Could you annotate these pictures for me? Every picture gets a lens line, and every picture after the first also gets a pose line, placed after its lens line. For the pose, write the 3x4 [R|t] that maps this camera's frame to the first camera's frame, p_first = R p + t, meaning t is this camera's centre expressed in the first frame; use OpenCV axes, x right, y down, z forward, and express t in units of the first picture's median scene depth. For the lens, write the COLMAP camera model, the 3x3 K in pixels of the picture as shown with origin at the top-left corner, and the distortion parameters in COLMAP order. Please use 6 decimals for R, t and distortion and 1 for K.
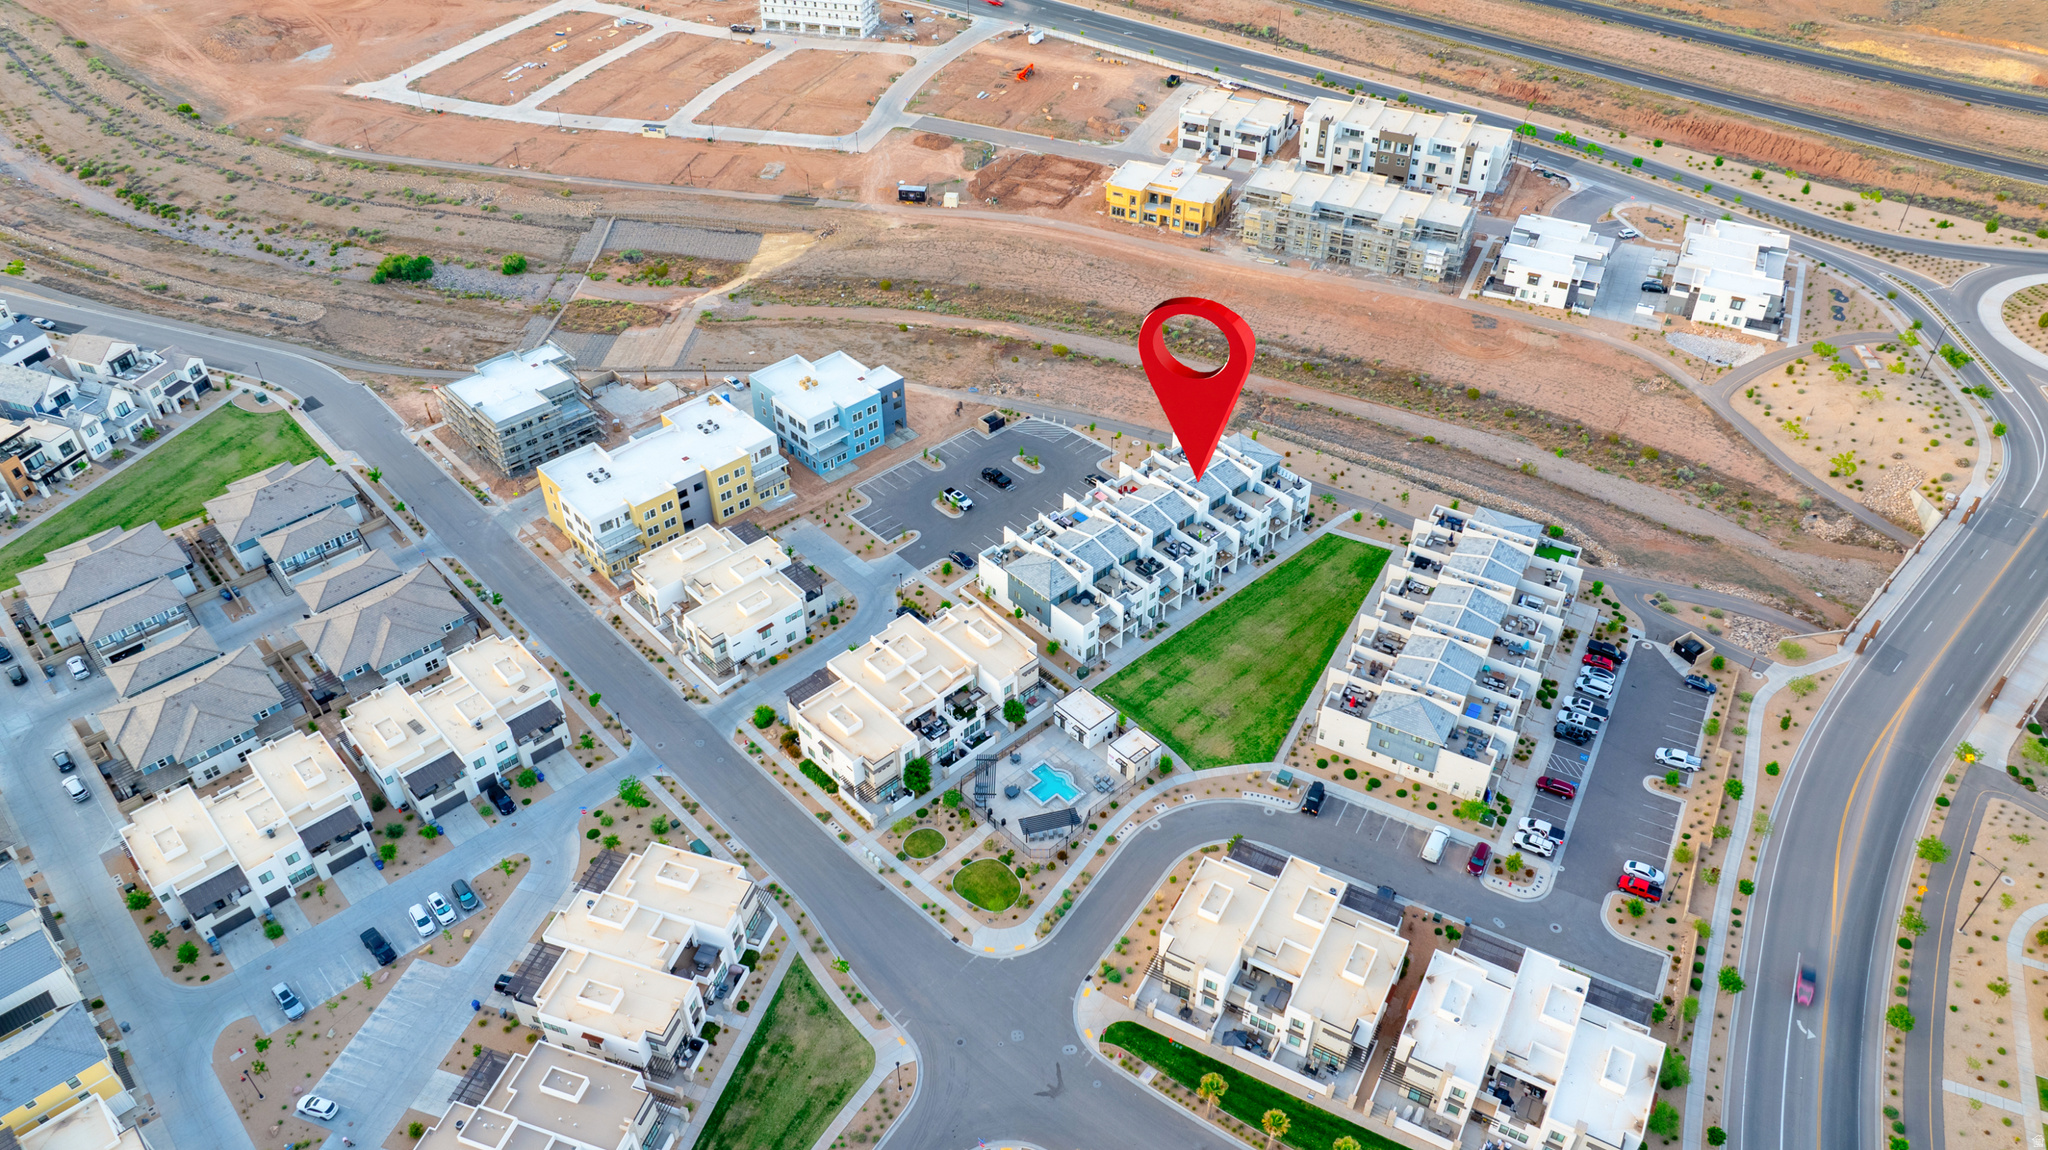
lens RADIAL K [[1440.7, 0, 1024.0], [0, 1440.7, 575.0], [0, 0, 1]] dist [0.009190, -0.065999]
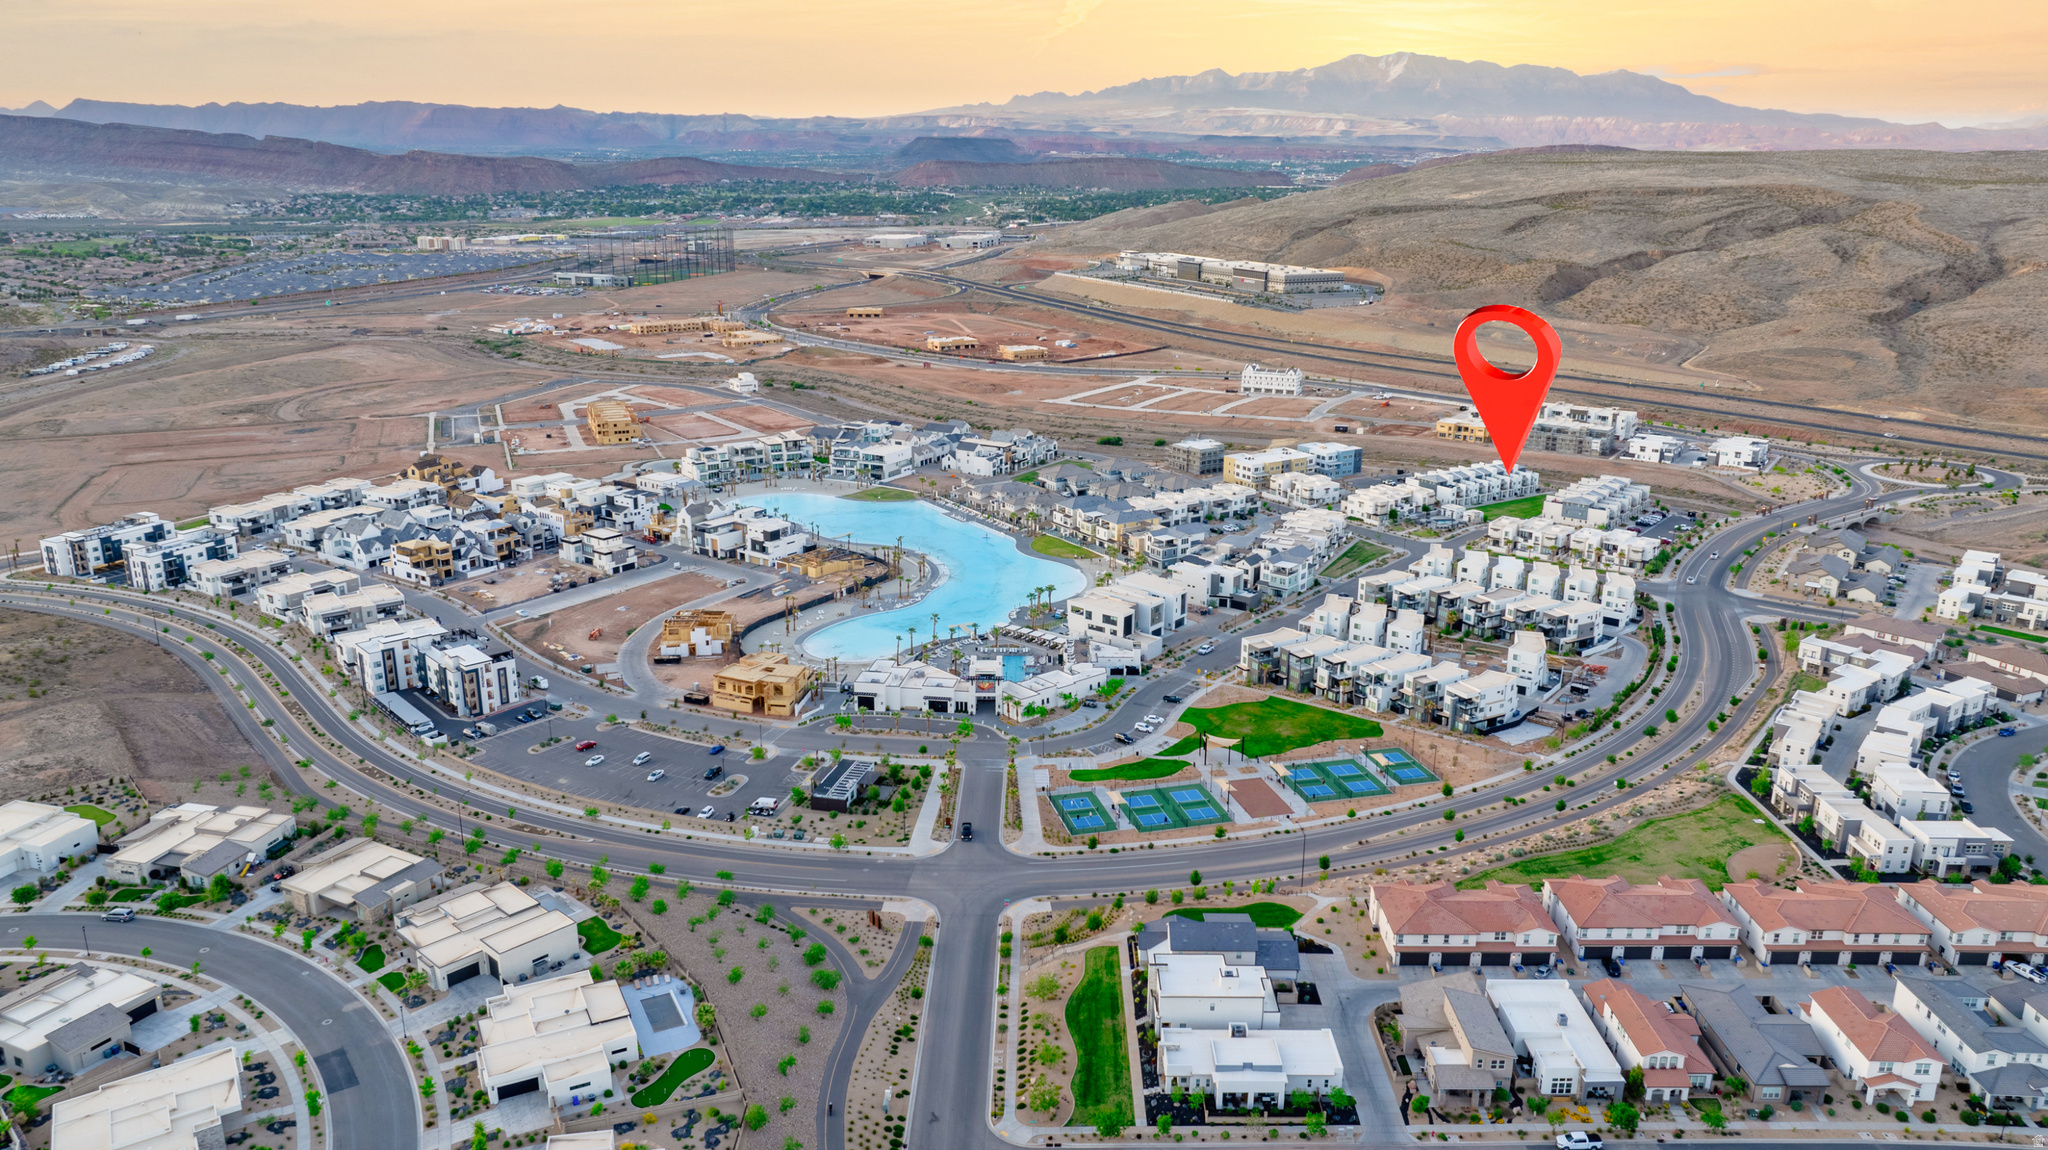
lens RADIAL K [[1440.7, 0, 1024.0], [0, 1440.7, 575.0], [0, 0, 1]] dist [0.009190, -0.065999]
pose [[0.985595, 0.052326, -0.160827, -0.270020], [-0.110935, 0.917799, -0.381232, 1.161176], [0.127659, 0.393581, 0.910383, -1.325364]]
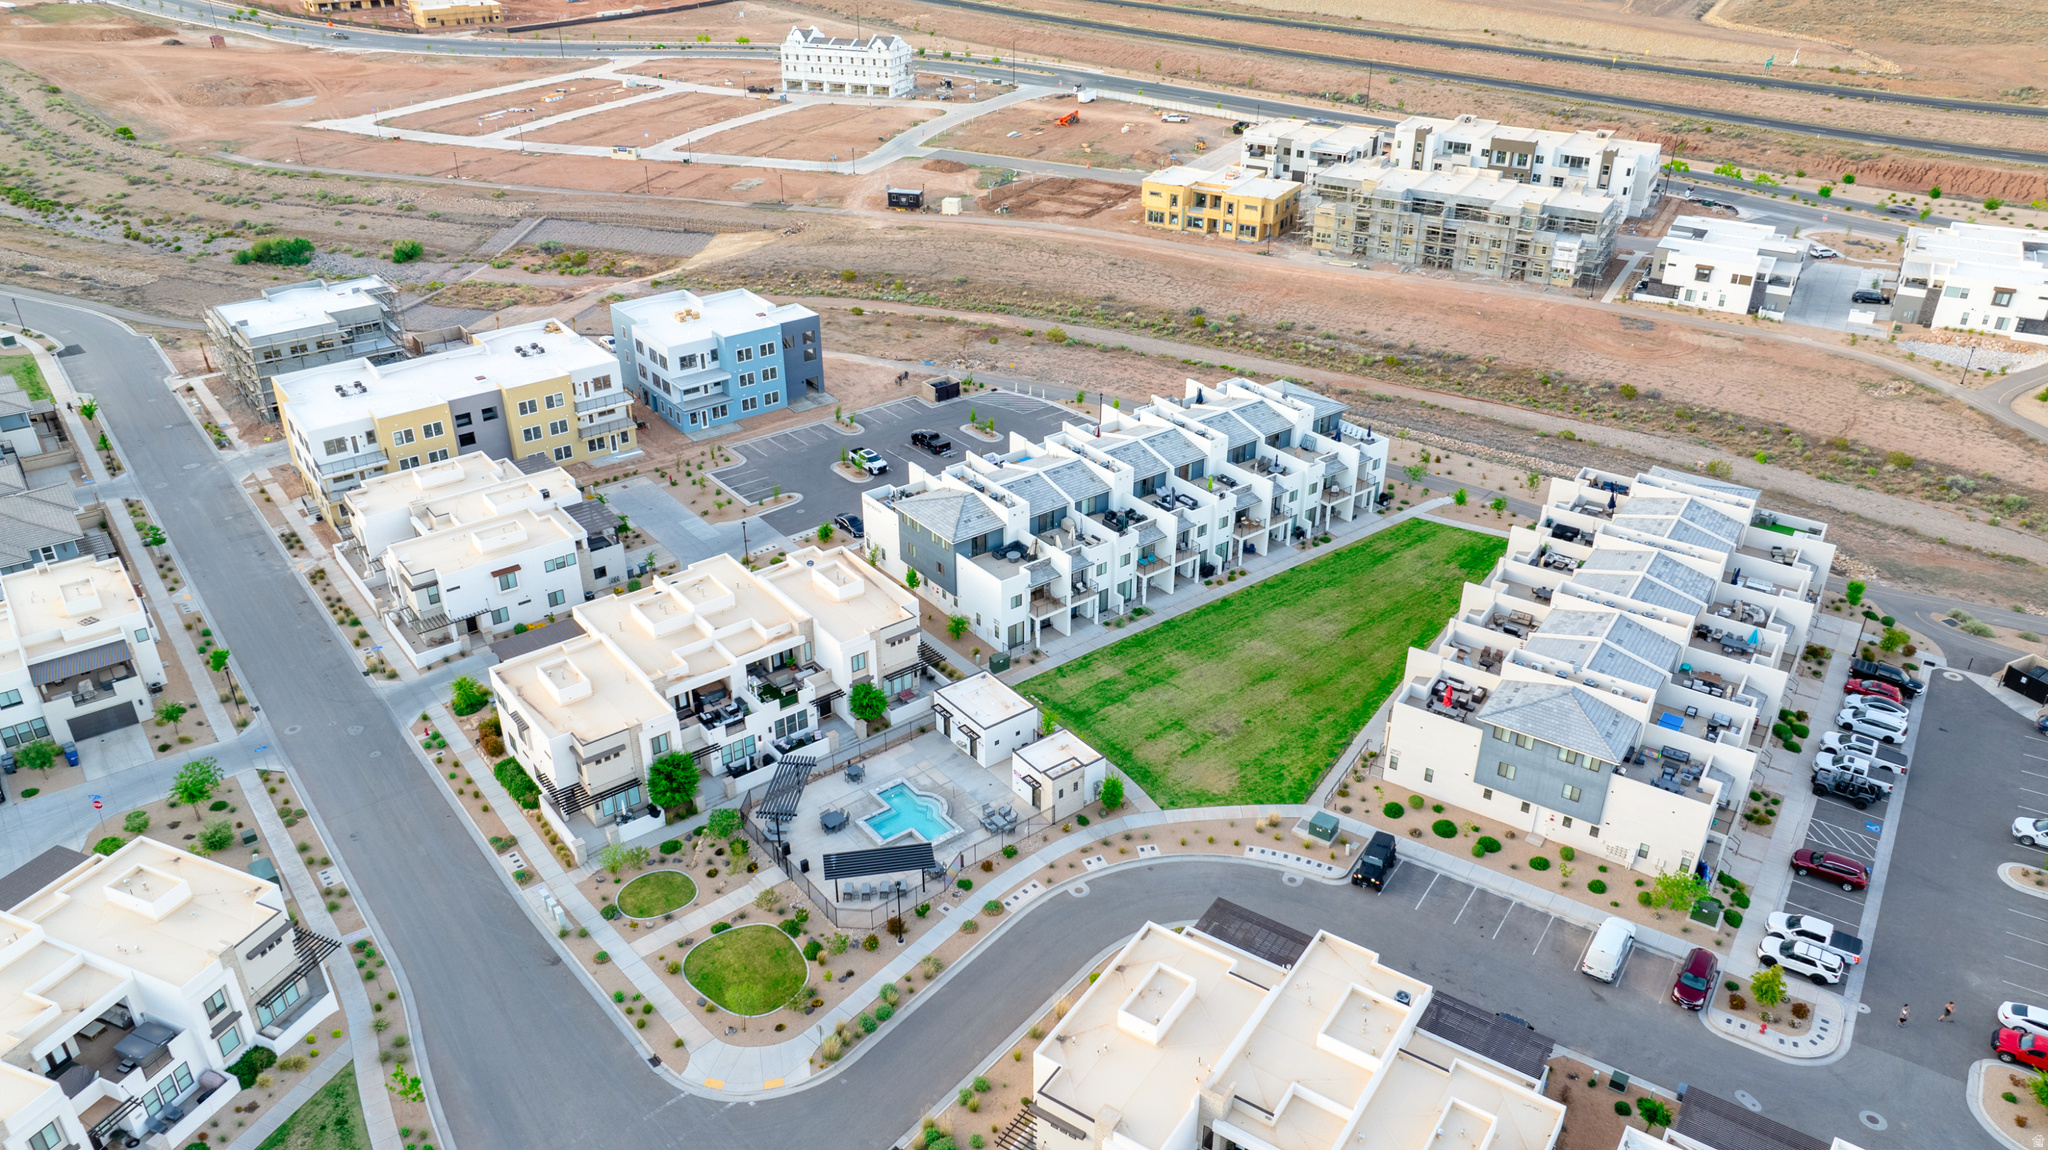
lens RADIAL K [[1444.3, 0, 1024.0], [0, 1444.3, 575.0], [0, 0, 1]] dist [-0.034396, 0.034255]
pose [[0.996249, 0.044468, -0.074239, 0.086570], [-0.057460, 0.981385, -0.183252, 0.129711], [0.064708, 0.186831, 0.980259, 0.362874]]
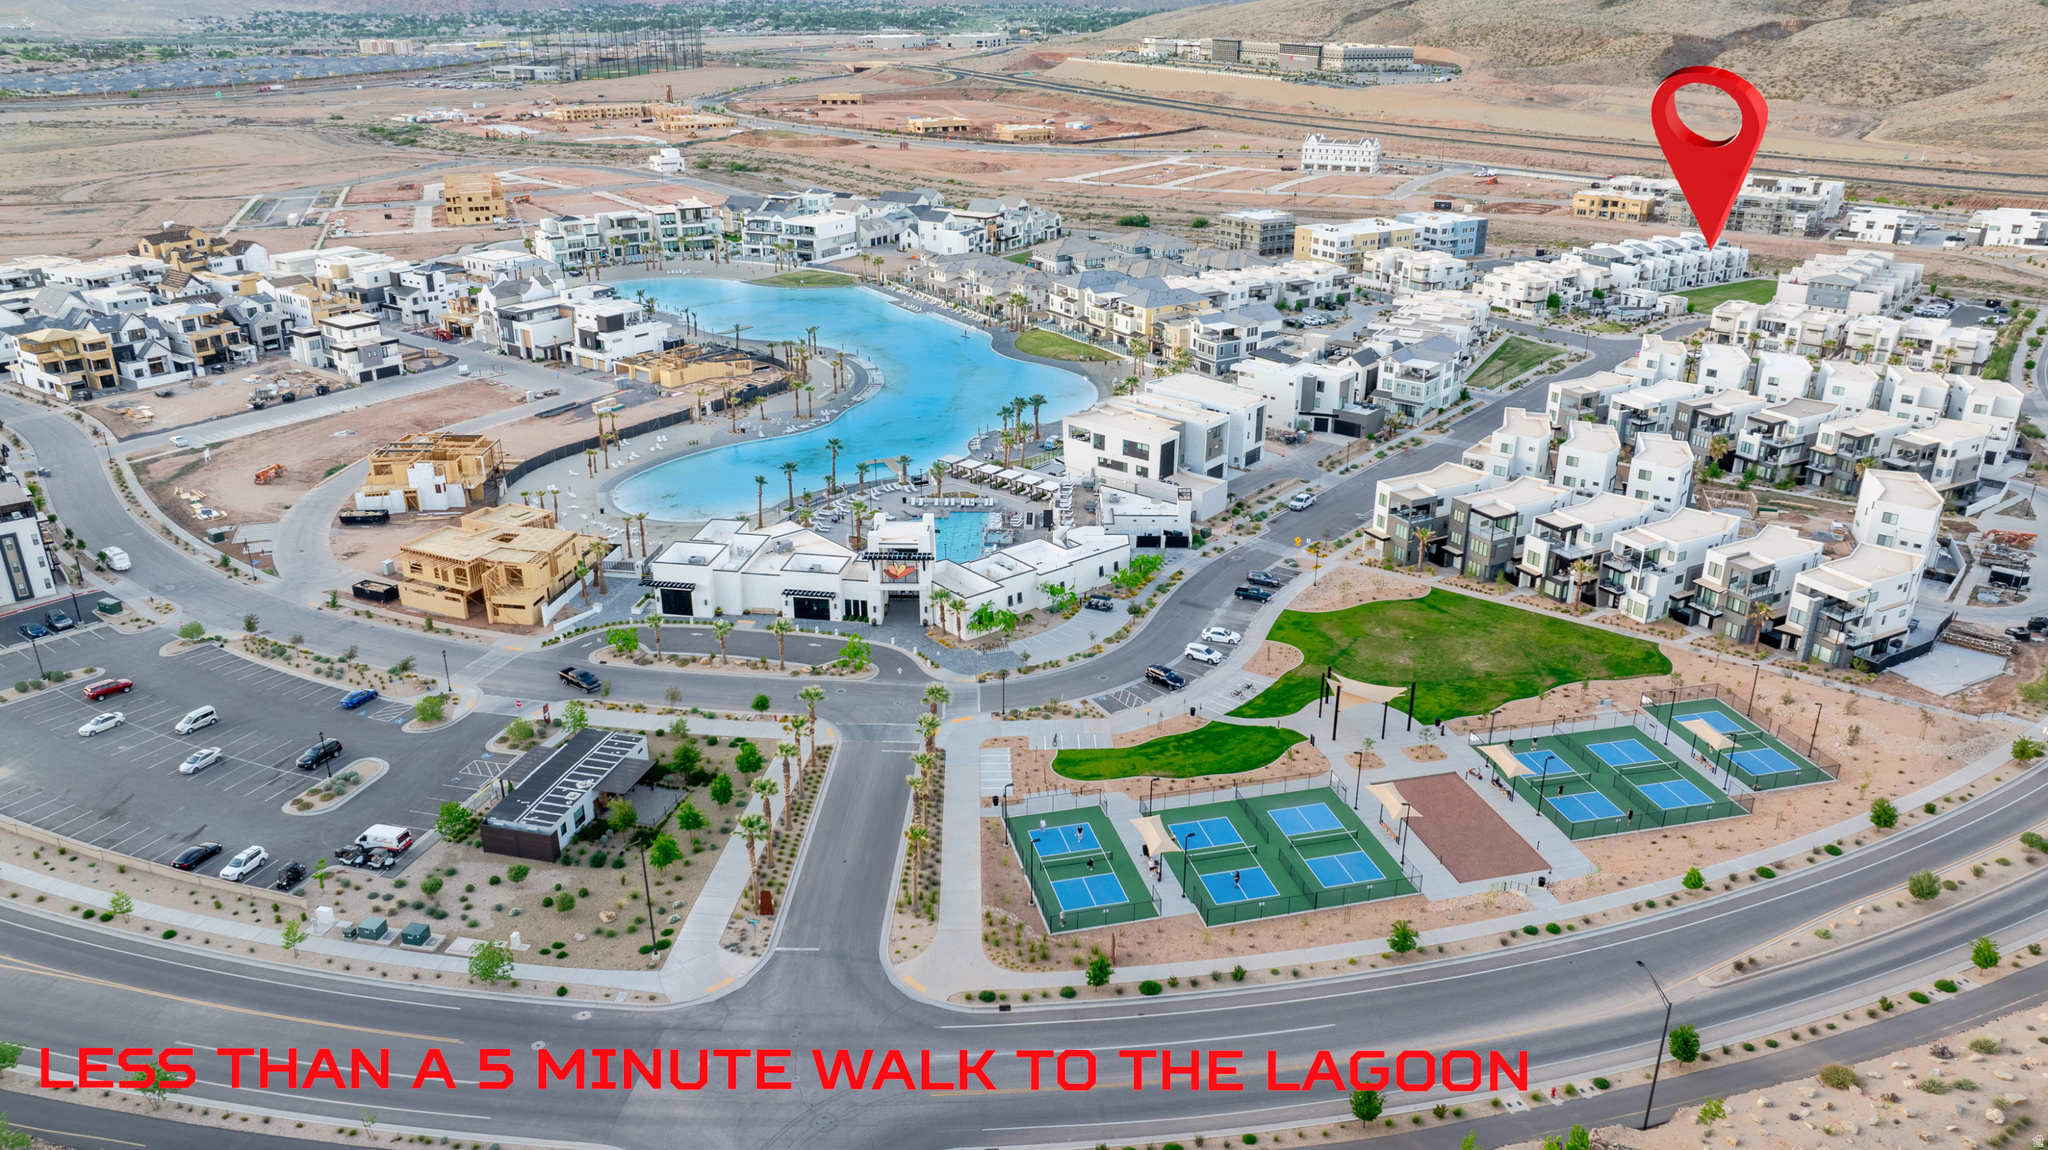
lens RADIAL K [[1444.3, 0, 1024.0], [0, 1444.3, 575.0], [0, 0, 1]] dist [-0.034396, 0.034255]
pose [[0.983619, 0.070979, -0.165697, -0.348859], [-0.116320, 0.952148, -0.282636, 0.912053], [0.137707, 0.297280, 0.944808, -0.640457]]
